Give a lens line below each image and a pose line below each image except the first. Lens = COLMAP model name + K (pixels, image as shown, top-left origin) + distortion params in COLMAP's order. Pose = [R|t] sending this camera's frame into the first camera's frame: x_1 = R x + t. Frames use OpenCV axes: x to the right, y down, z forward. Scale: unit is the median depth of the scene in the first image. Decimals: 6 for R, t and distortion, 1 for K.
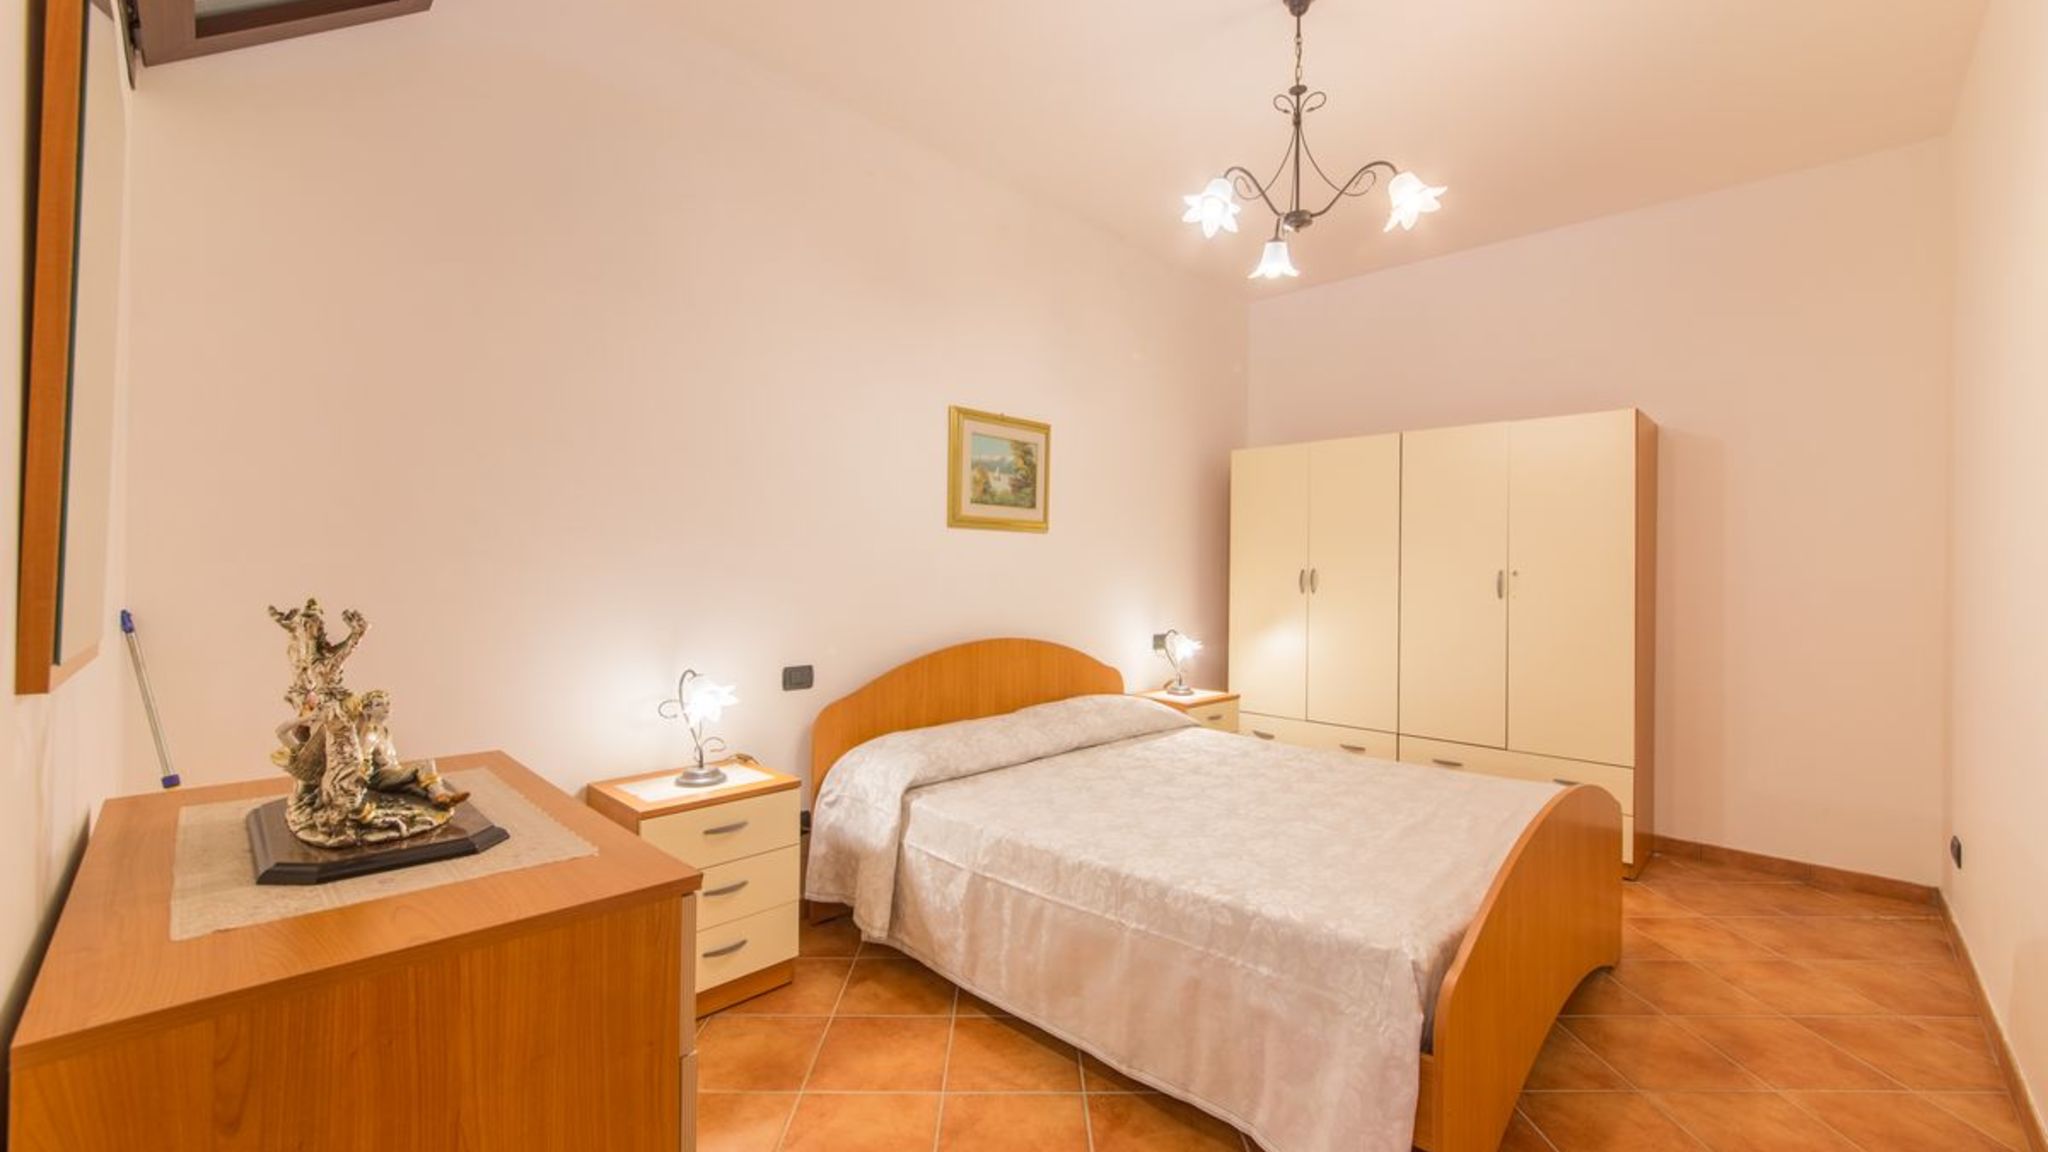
lens RADIAL K [[829.1, 0, 1019.6], [0, 829.1, 569.0], [0, 0, 1]] dist [-0.004653, -0.002098]
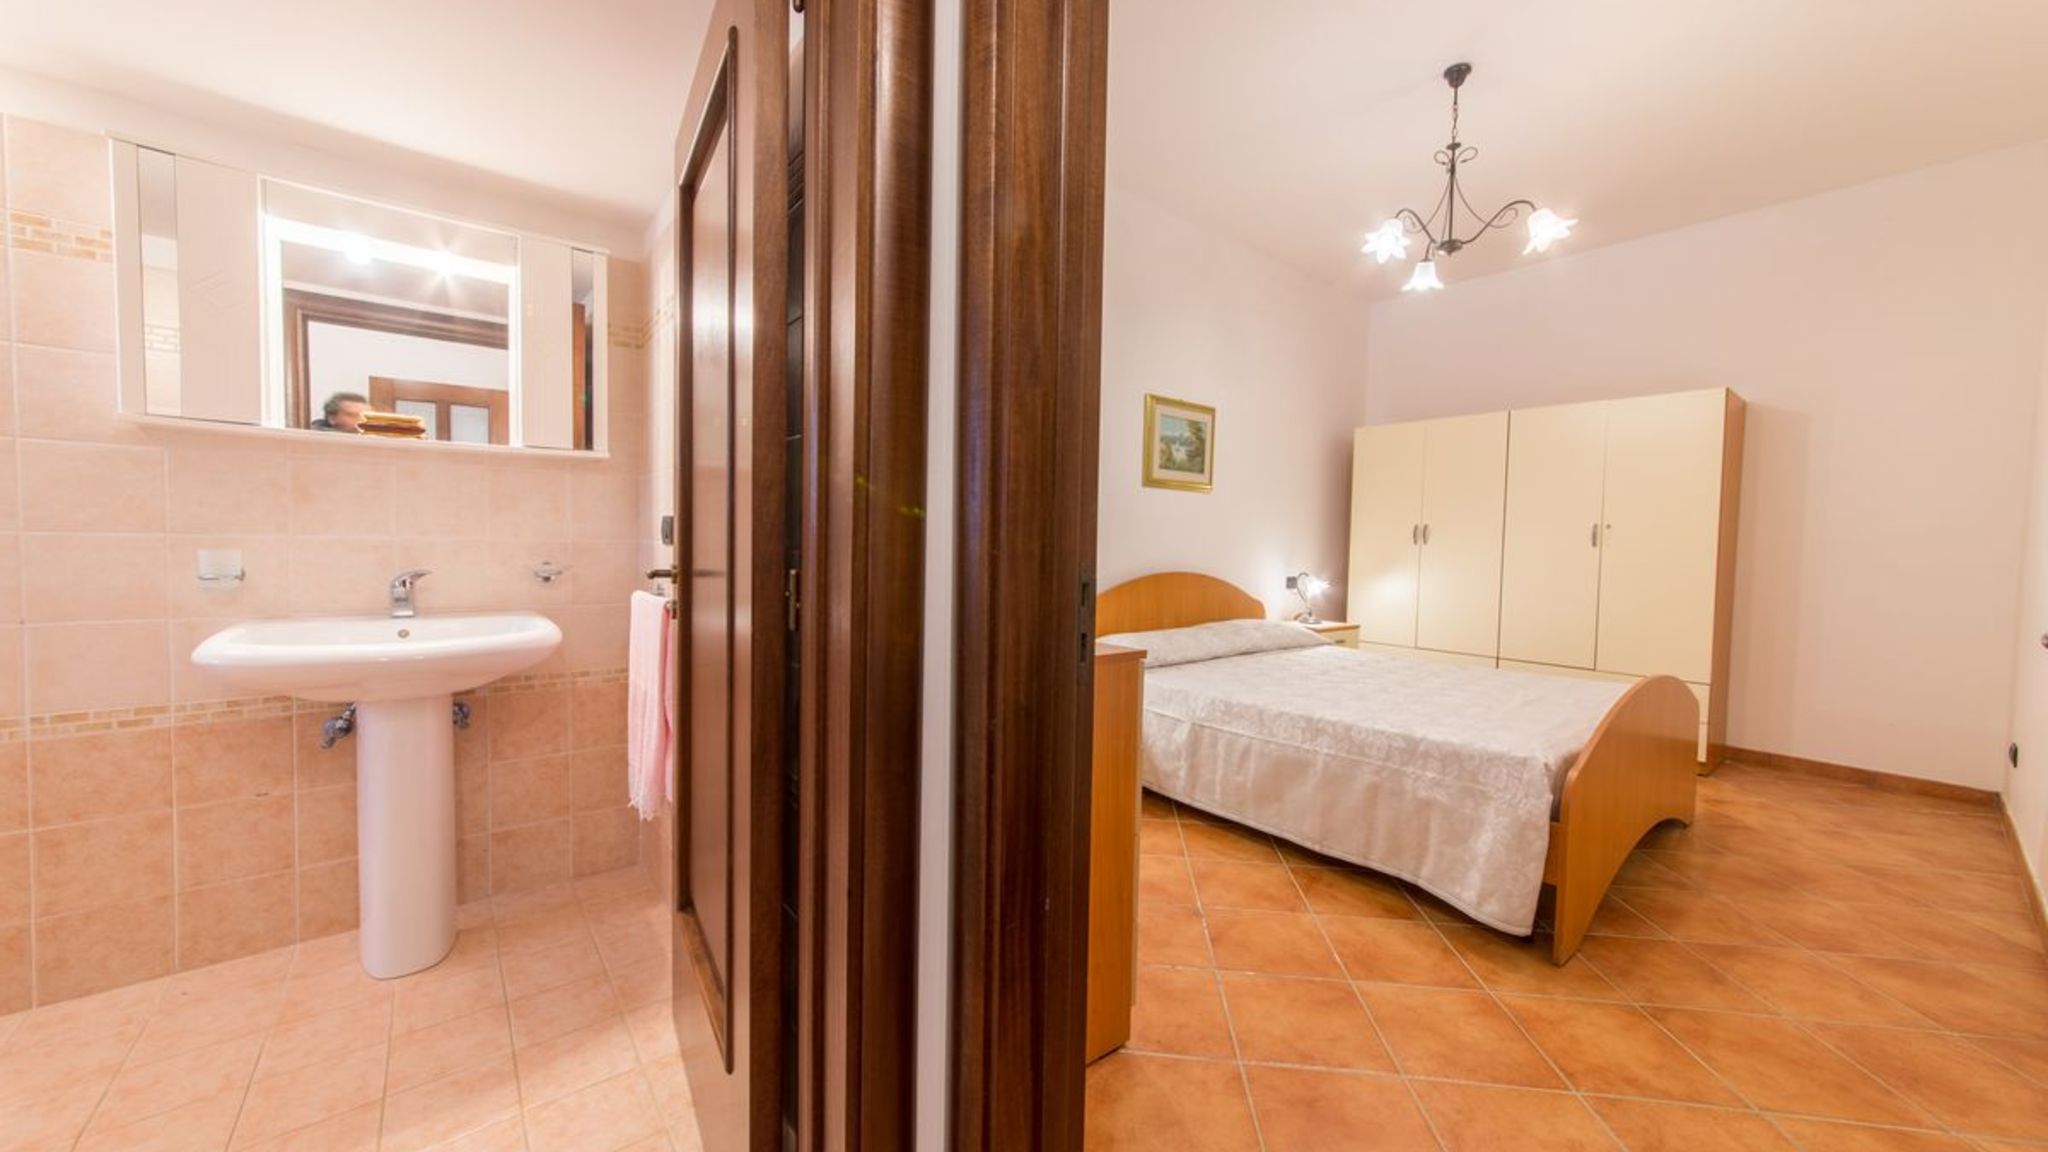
lens RADIAL K [[725.7, 0, 1015.3], [0, 725.7, 570.8], [0, 0, 1]] dist [-0.005857, 0.002015]
pose [[0.991789, 0.015235, -0.126977, -0.172634], [-0.010041, 0.999090, 0.041448, 0.047446], [0.127493, -0.039833, 0.991039, -0.221913]]
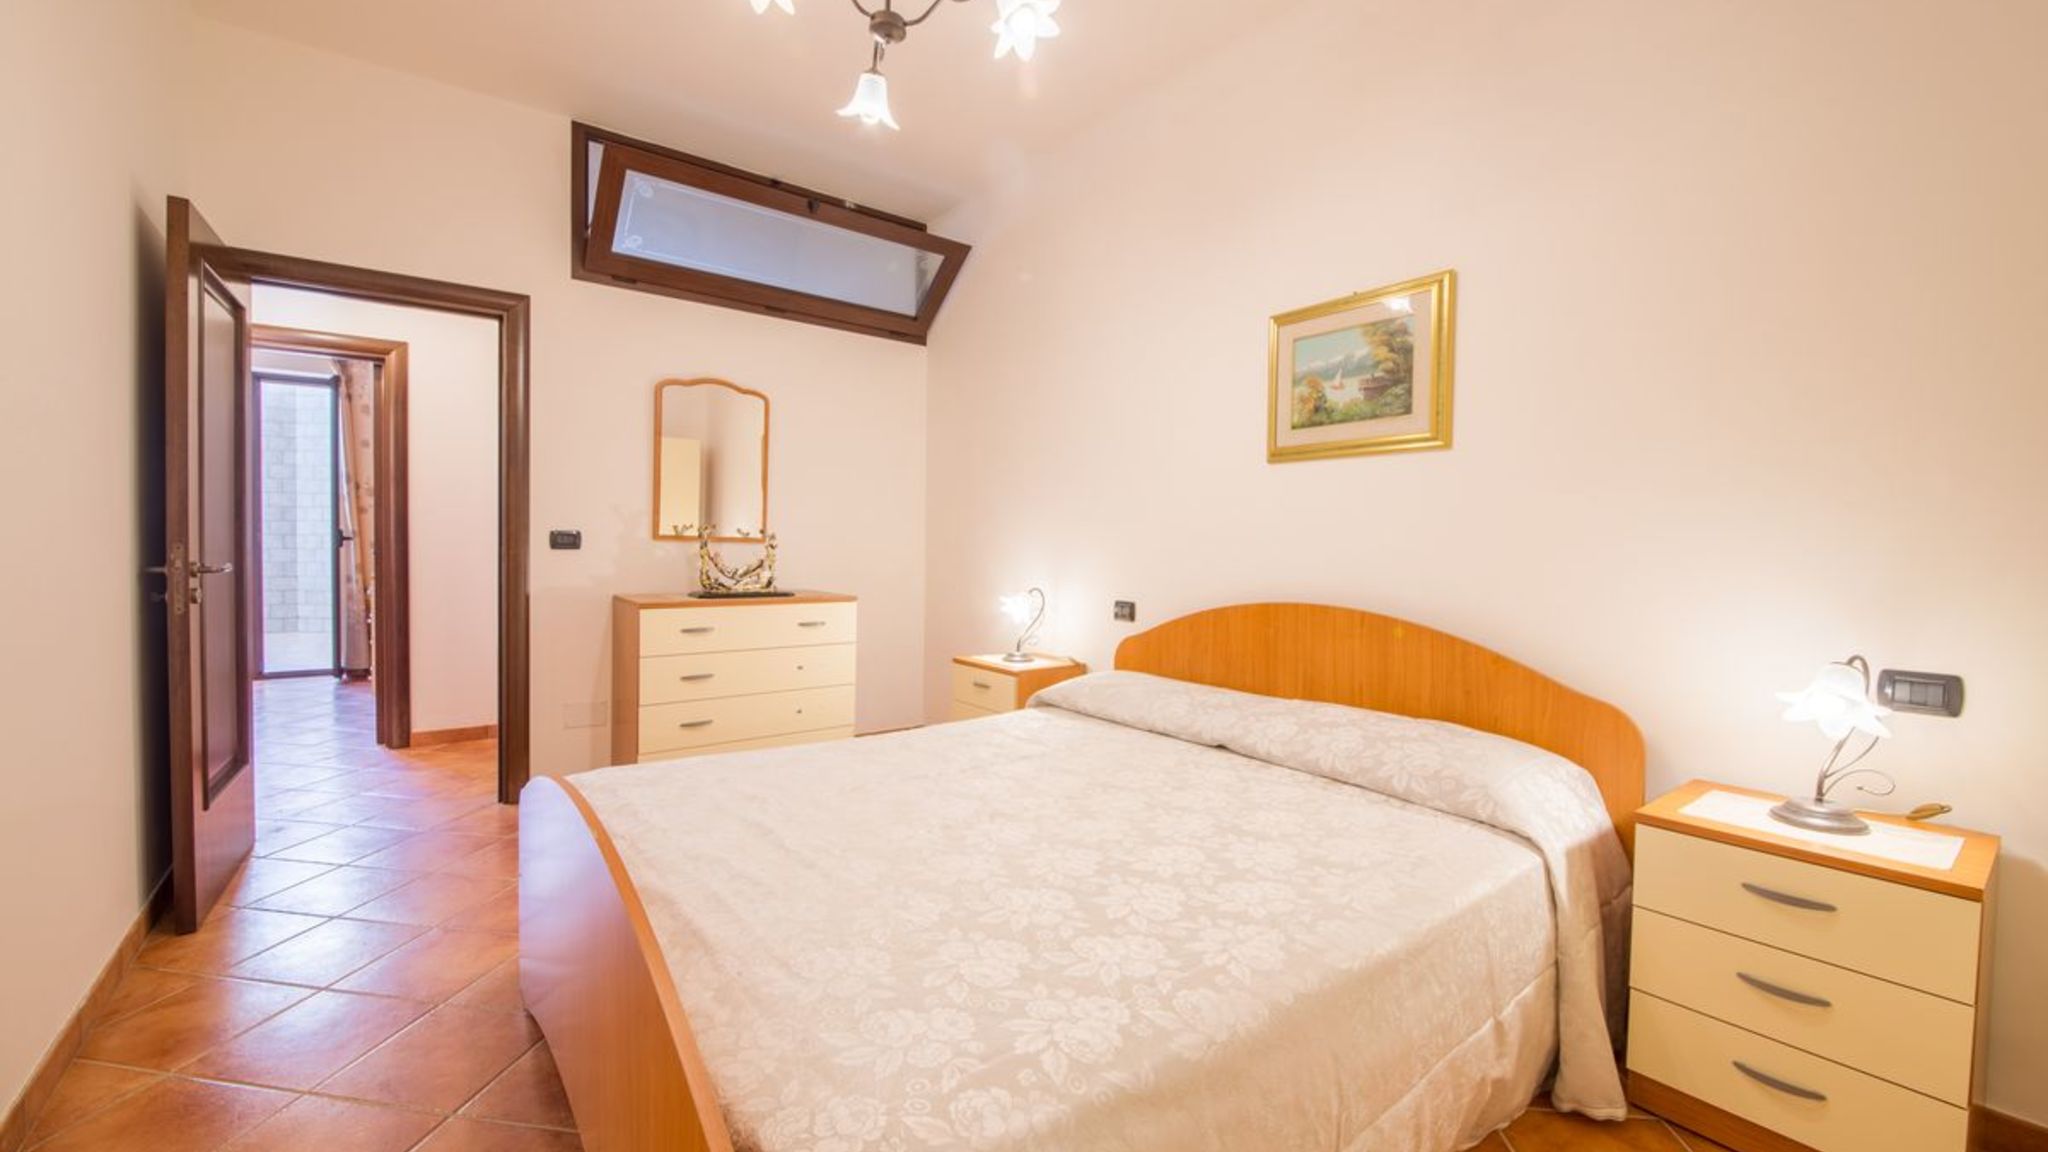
lens RADIAL K [[829.1, 0, 1030.0], [0, 829.1, 572.6], [0, 0, 1]] dist [-0.004653, -0.002098]
pose [[-0.181023, 0.038505, -0.982725, 0.972691], [0.007876, 0.999258, 0.037702, 0.031740], [0.983447, -0.000915, -0.181192, 1.131336]]
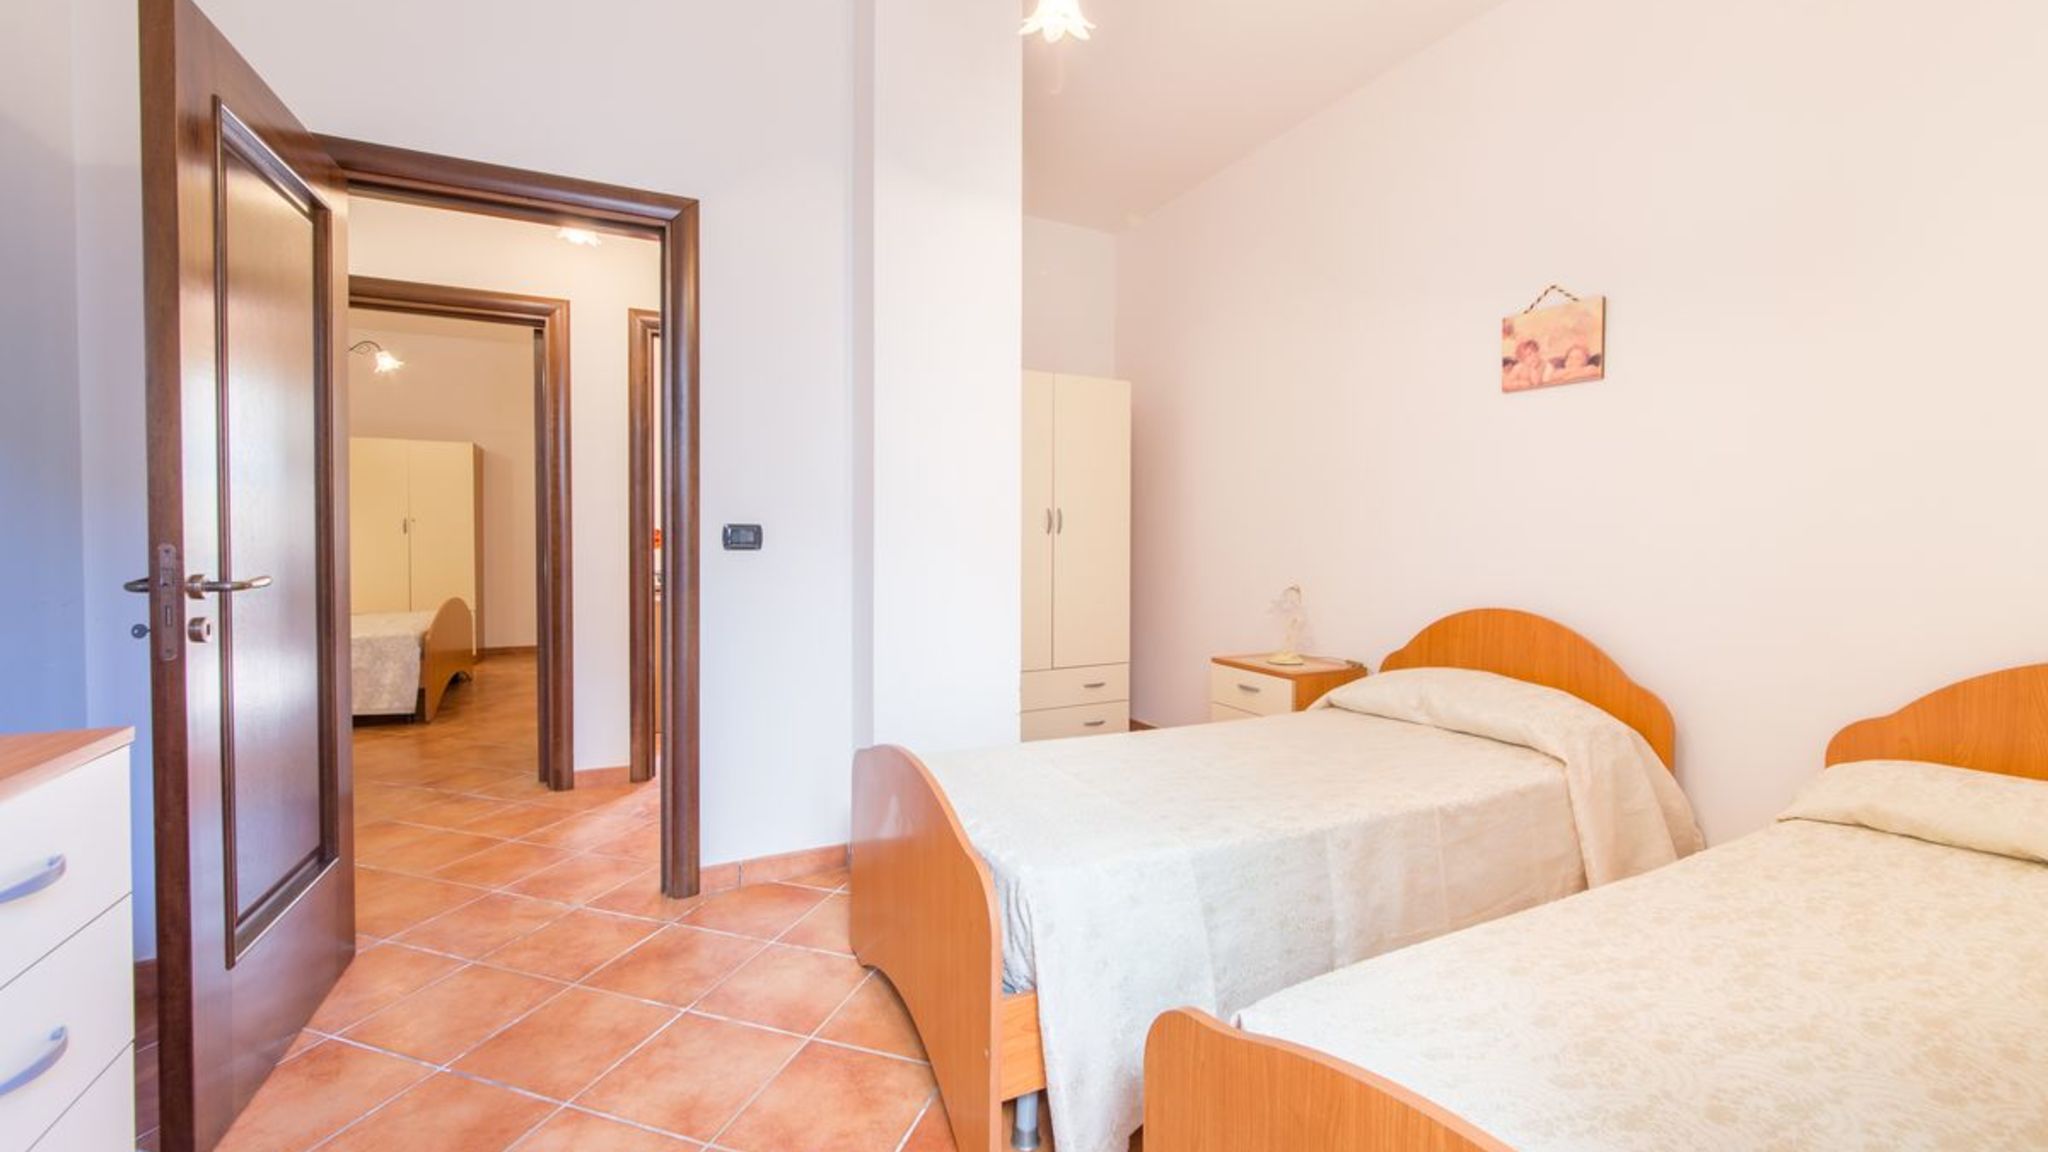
lens RADIAL K [[829.1, 0, 1018.5], [0, 829.1, 557.7], [0, 0, 1]] dist [-0.004653, -0.002098]
pose [[0.331216, -0.027021, 0.943168, -0.986567], [-0.004902, 0.999527, 0.030357, 0.037473], [-0.943542, -0.014678, 0.330927, -1.265576]]
